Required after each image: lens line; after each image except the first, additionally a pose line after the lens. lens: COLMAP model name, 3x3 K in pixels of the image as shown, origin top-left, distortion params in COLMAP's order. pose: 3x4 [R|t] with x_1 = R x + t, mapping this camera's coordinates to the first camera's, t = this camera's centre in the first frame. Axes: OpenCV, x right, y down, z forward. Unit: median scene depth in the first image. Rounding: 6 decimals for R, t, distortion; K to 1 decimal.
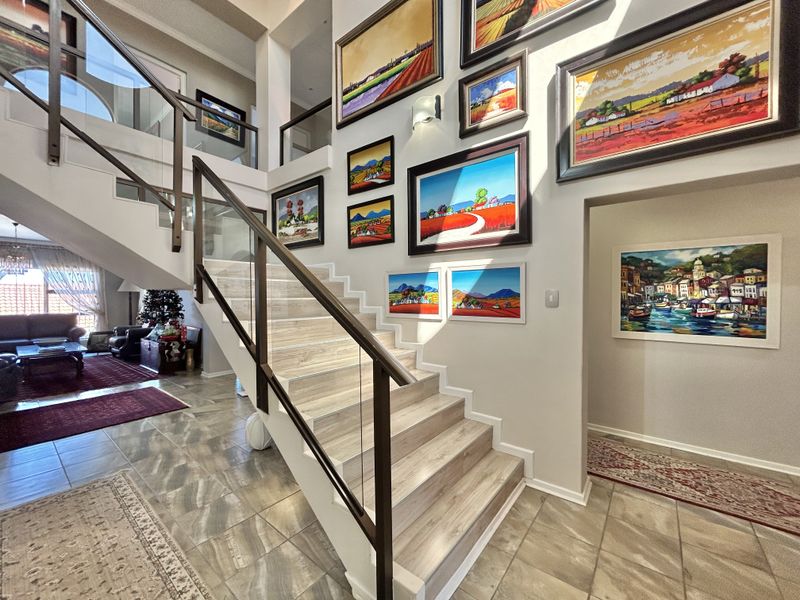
lens RADIAL K [[321.6, 0, 397.2], [0, 321.6, 297.3], [0, 0, 1]] dist [0.000653, 0.000480]
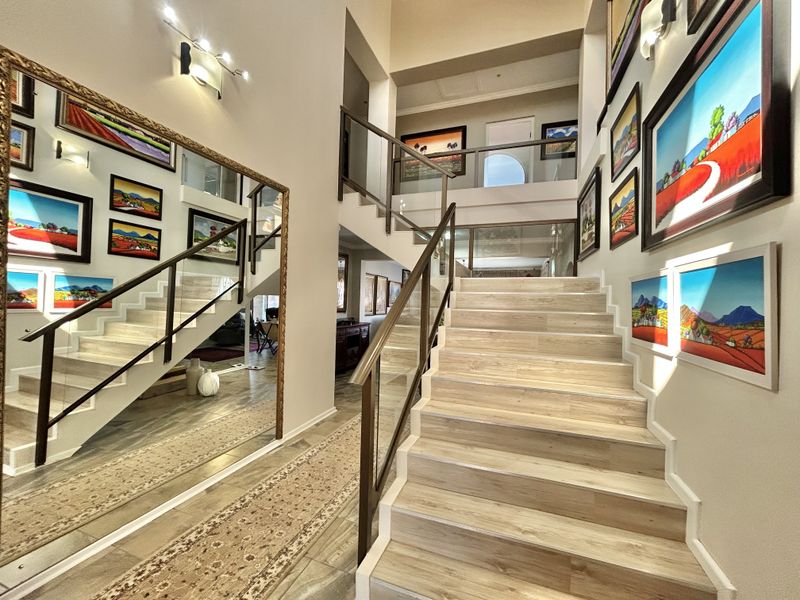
lens RADIAL K [[321.6, 0, 399.1], [0, 321.6, 297.8], [0, 0, 1]] dist [0.000653, 0.000480]
pose [[0.316305, -0.002644, -0.948654, 0.556563], [-0.028274, 0.999526, -0.012213, -0.016356], [0.948236, 0.030686, 0.316080, 0.353153]]
